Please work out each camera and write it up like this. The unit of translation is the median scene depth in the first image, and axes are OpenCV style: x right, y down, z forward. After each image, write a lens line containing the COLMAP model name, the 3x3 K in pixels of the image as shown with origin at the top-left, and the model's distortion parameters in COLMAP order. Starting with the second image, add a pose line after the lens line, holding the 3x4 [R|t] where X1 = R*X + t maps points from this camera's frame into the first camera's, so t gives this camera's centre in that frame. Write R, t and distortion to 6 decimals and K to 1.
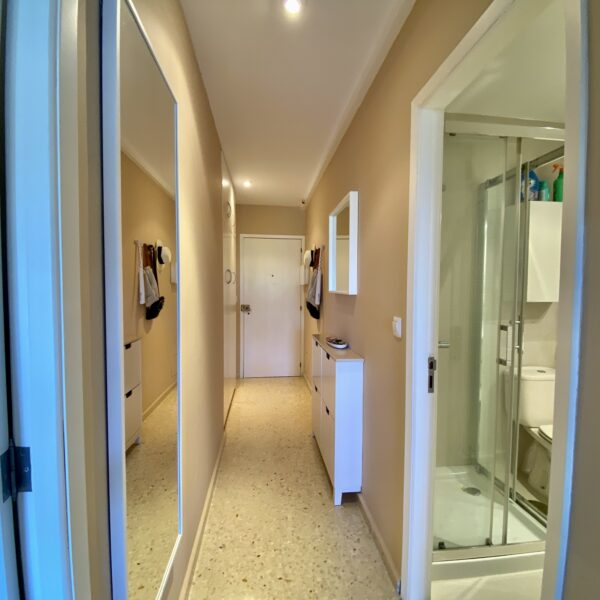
lens RADIAL K [[326.2, 0, 296.5], [0, 326.2, 302.7], [0, 0, 1]] dist [0.037699, -0.036148]
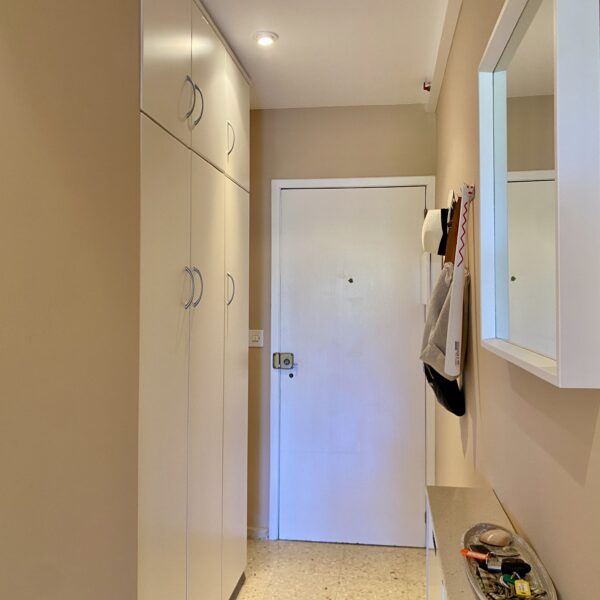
lens RADIAL K [[614.5, 0, 301.1], [0, 614.5, 283.7], [0, 0, 1]] dist [0.001533, -0.008869]
pose [[0.972286, -0.009100, -0.233617, 0.048142], [-0.006420, 0.997826, -0.065587, -0.033550], [0.233706, 0.065269, 0.970114, 0.312842]]
